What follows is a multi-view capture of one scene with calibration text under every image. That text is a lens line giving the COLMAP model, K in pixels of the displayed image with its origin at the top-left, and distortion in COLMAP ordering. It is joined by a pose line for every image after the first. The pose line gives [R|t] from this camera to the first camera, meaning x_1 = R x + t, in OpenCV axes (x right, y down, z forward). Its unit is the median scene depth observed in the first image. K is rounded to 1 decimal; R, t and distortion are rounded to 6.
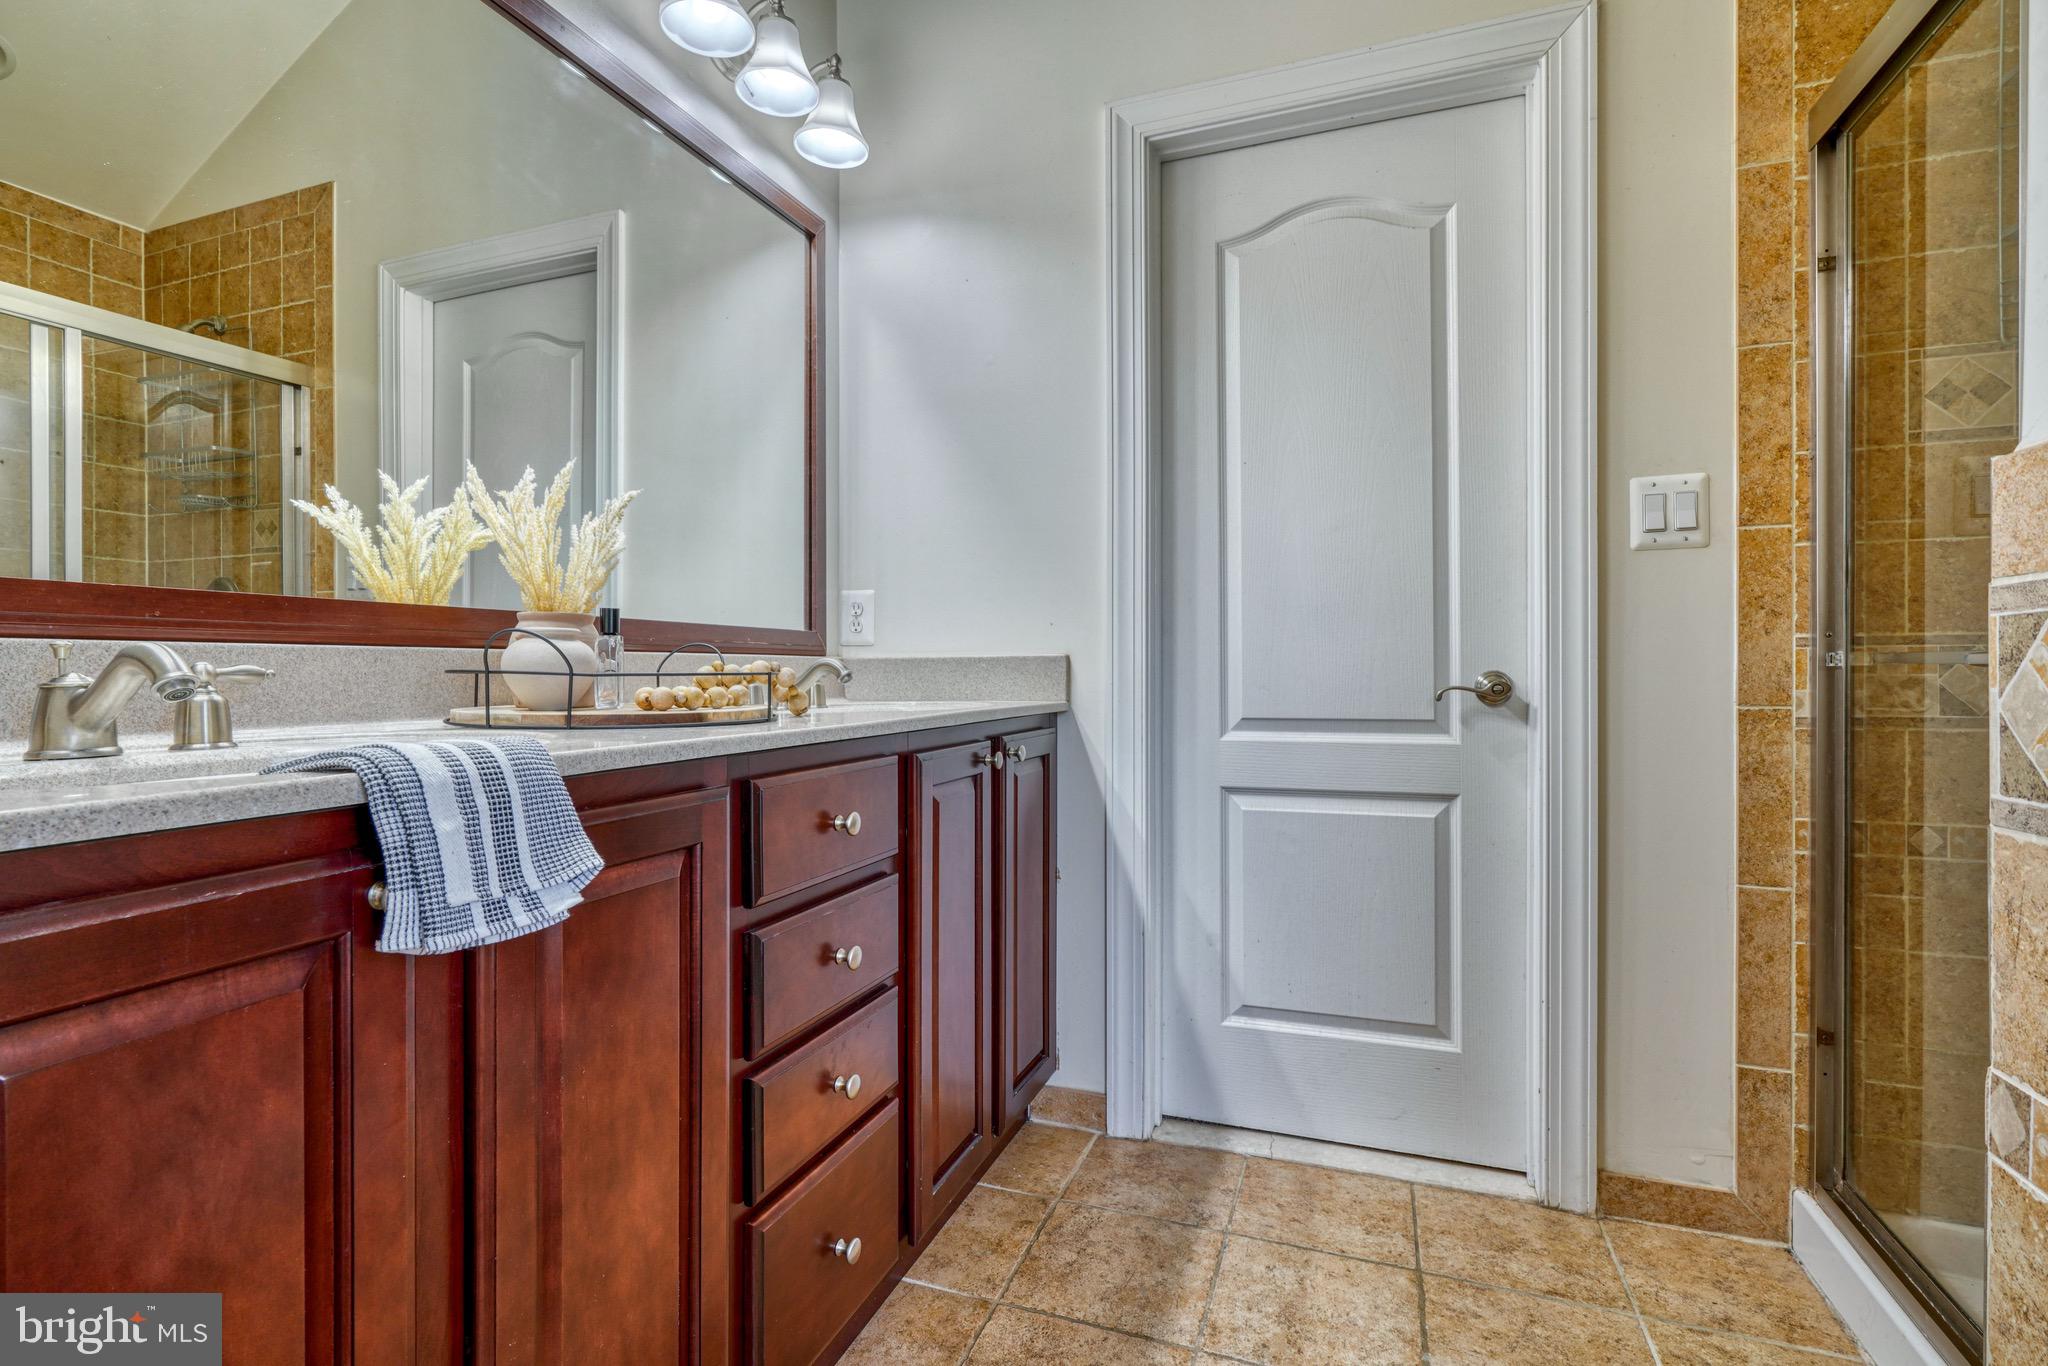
lens RADIAL K [[978.5, 0, 1011.5], [0, 978.5, 679.1], [0, 0, 1]] dist [-0.005055, 0.001122]
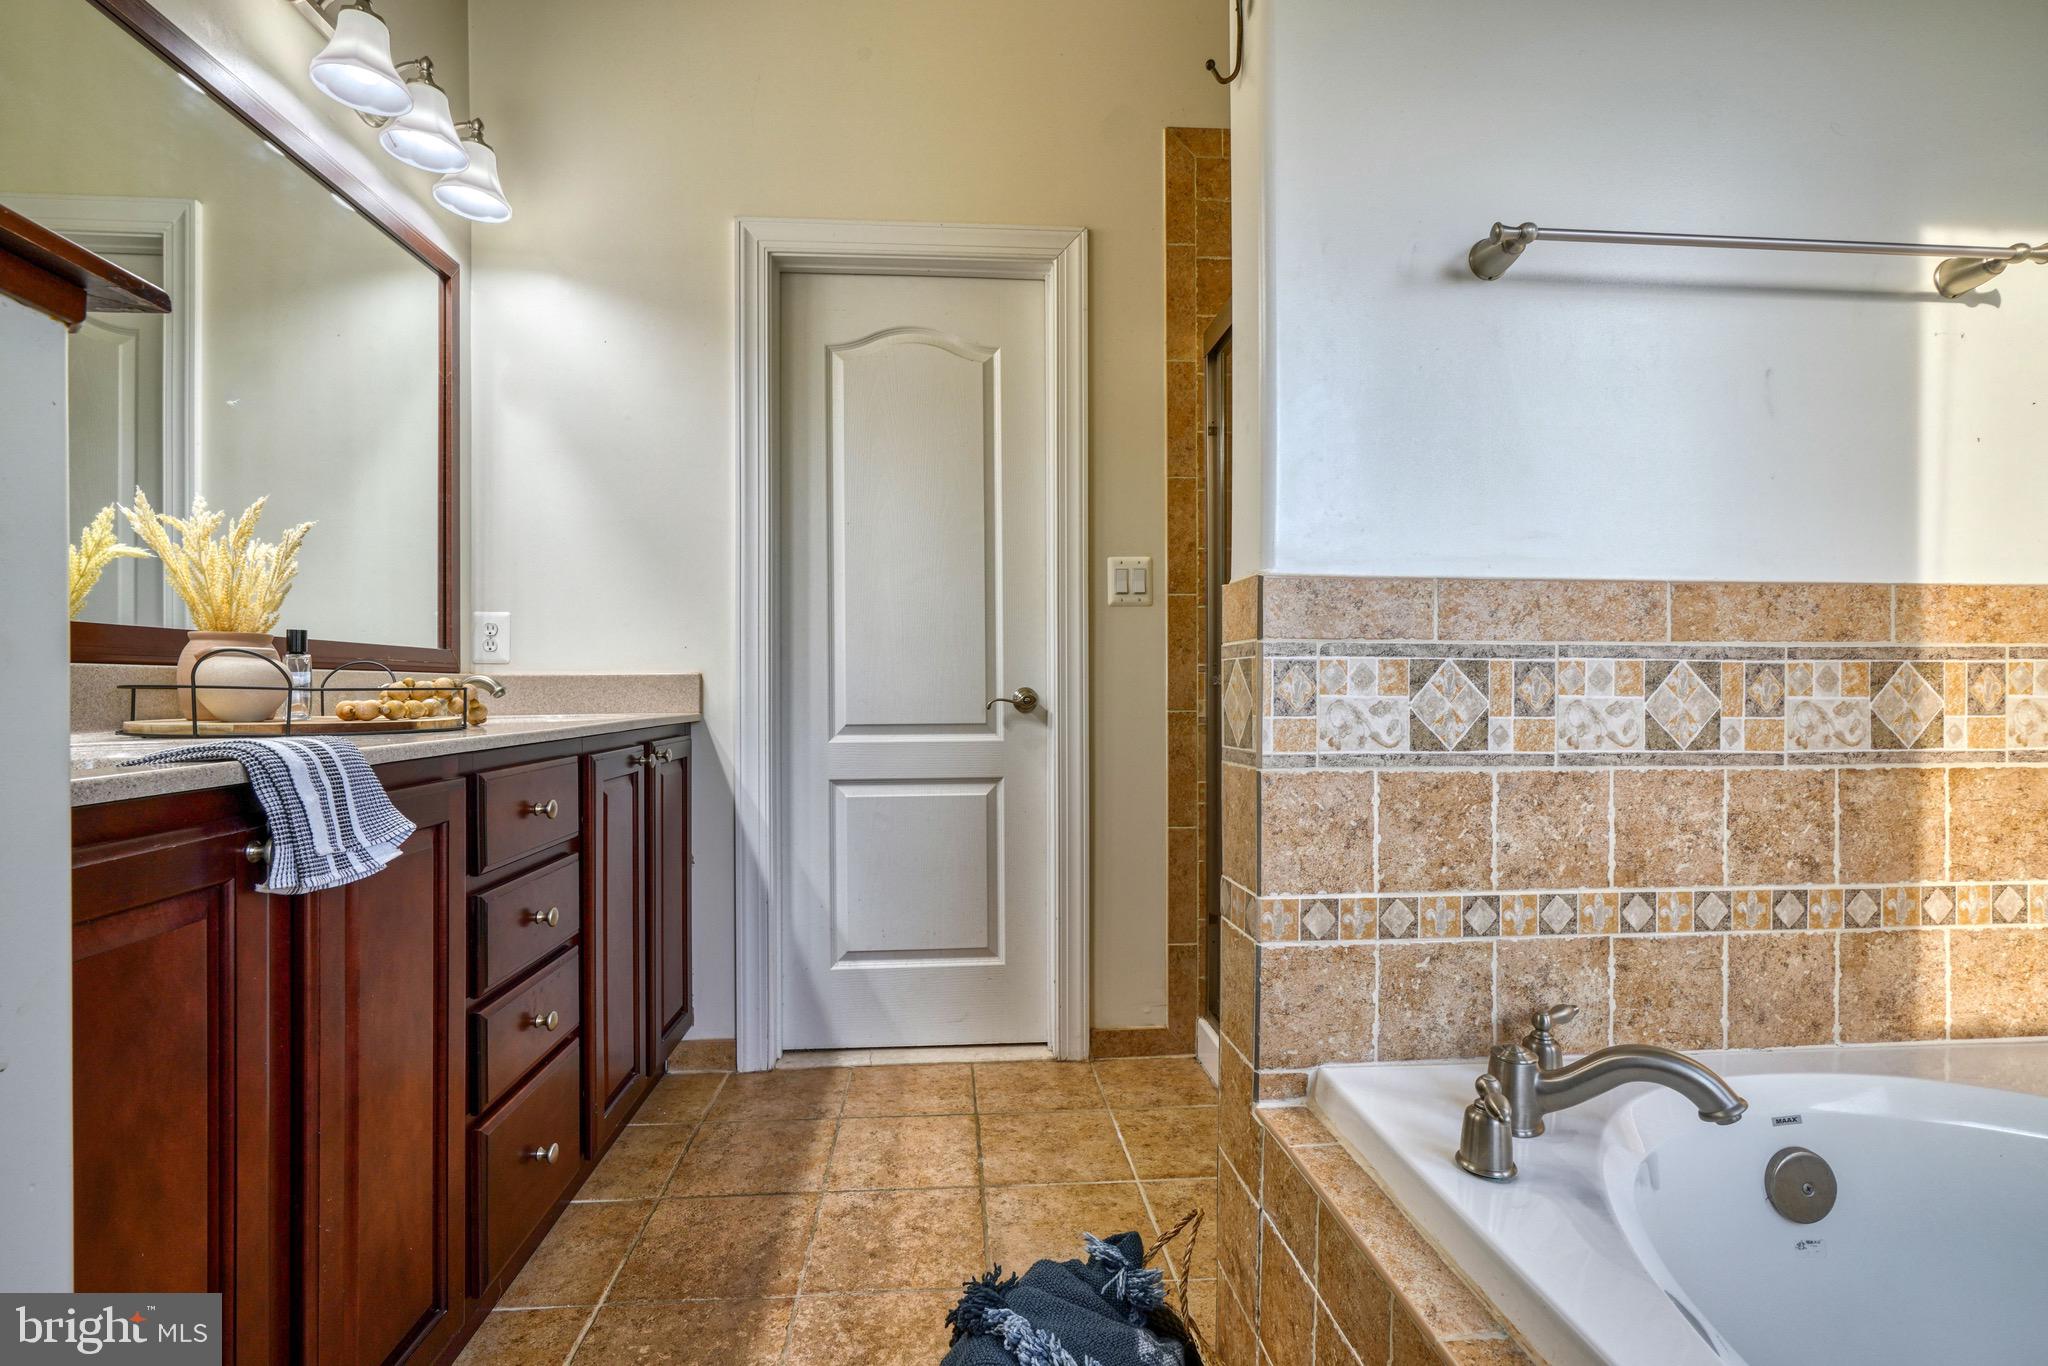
lens RADIAL K [[929.7, 0, 1014.8], [0, 929.7, 692.5], [0, 0, 1]] dist [-0.013562, 0.009445]
pose [[0.908202, -0.001191, 0.418530, -0.084717], [0.002617, 0.999993, -0.002833, 0.003038], [-0.418524, 0.003668, 0.908198, -0.222982]]
